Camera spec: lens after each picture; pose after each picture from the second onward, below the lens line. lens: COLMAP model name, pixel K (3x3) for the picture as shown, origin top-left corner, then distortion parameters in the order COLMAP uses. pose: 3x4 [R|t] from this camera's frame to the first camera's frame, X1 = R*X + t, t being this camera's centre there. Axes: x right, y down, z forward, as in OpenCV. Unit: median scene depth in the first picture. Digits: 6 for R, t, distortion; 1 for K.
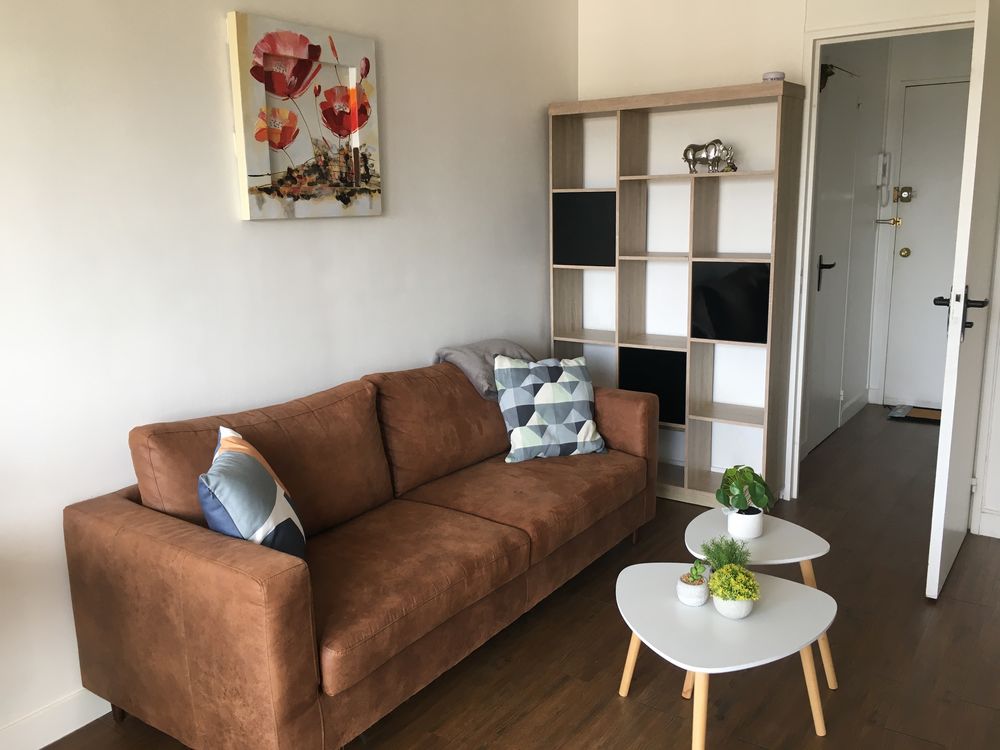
lens RADIAL K [[859.1, 0, 500.0], [0, 859.1, 375.0], [0, 0, 1]] dist [0.073770, -0.113171]
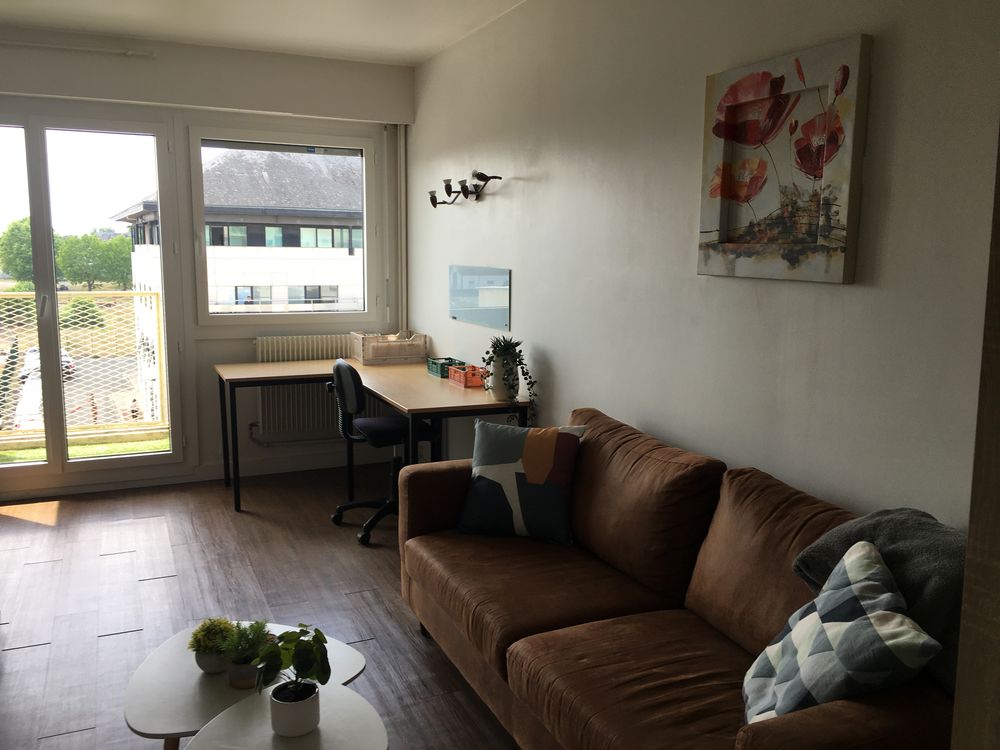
lens RADIAL K [[859.1, 0, 500.0], [0, 859.1, 375.0], [0, 0, 1]] dist [0.073770, -0.113171]
pose [[-0.532896, 0.141275, -0.834304, 0.657096], [-0.172662, 0.947066, 0.270654, -0.280377], [0.828378, 0.288283, -0.480295, 1.231726]]
